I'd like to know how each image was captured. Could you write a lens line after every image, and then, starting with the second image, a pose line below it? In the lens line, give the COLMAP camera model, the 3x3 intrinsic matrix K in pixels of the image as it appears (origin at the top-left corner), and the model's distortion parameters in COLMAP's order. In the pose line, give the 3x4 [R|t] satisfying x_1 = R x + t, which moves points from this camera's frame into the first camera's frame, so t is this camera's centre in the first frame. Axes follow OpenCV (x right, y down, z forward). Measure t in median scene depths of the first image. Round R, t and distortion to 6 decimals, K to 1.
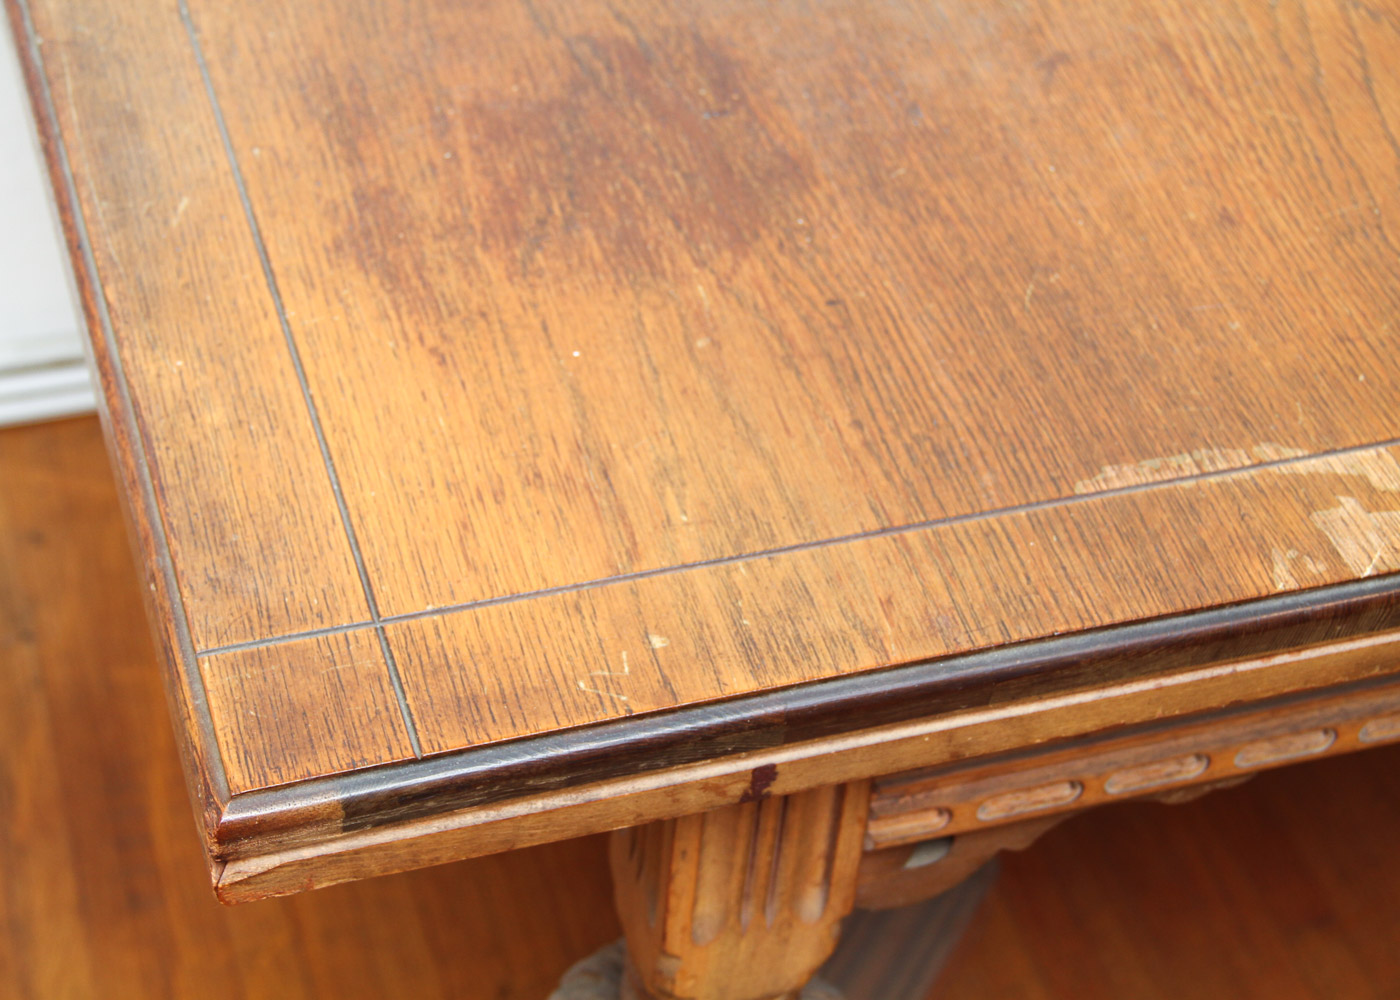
lens RADIAL K [[2835.8, 0, 700.2], [0, 2835.8, 512.1], [0, 0, 1]] dist [0.205349, 0.000000]
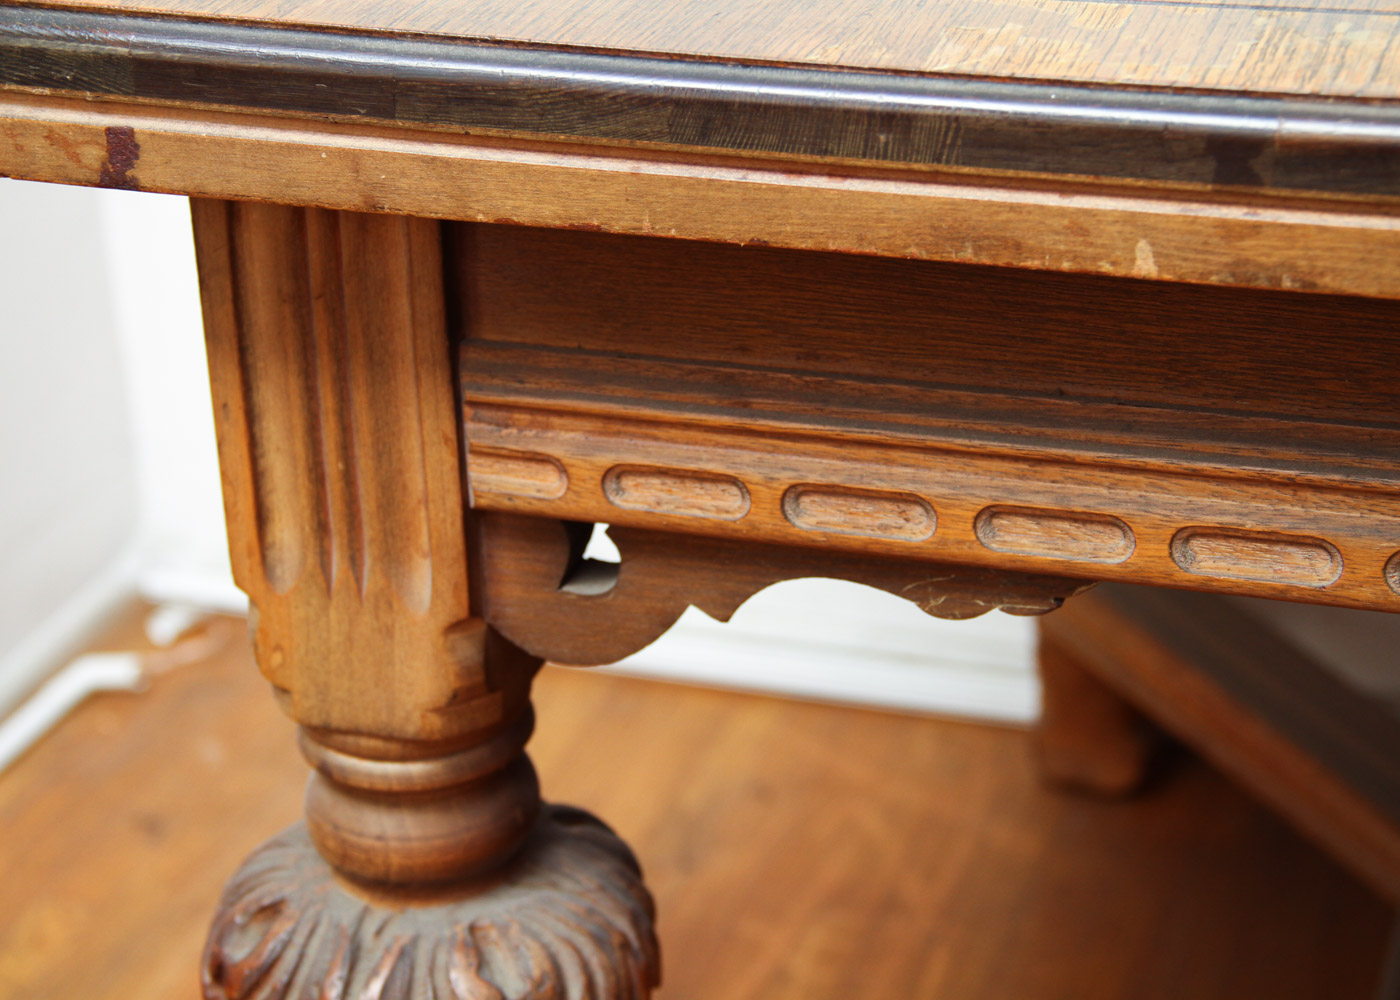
lens RADIAL K [[3143.9, 0, 704.2], [0, 3143.9, 501.8], [0, 0, 1]] dist [0.251354, 0.000000]
pose [[0.799485, 0.178192, -0.573647, 0.649624], [-0.351986, 0.912827, -0.207008, 0.297756], [0.486753, 0.367415, 0.792513, 0.407148]]
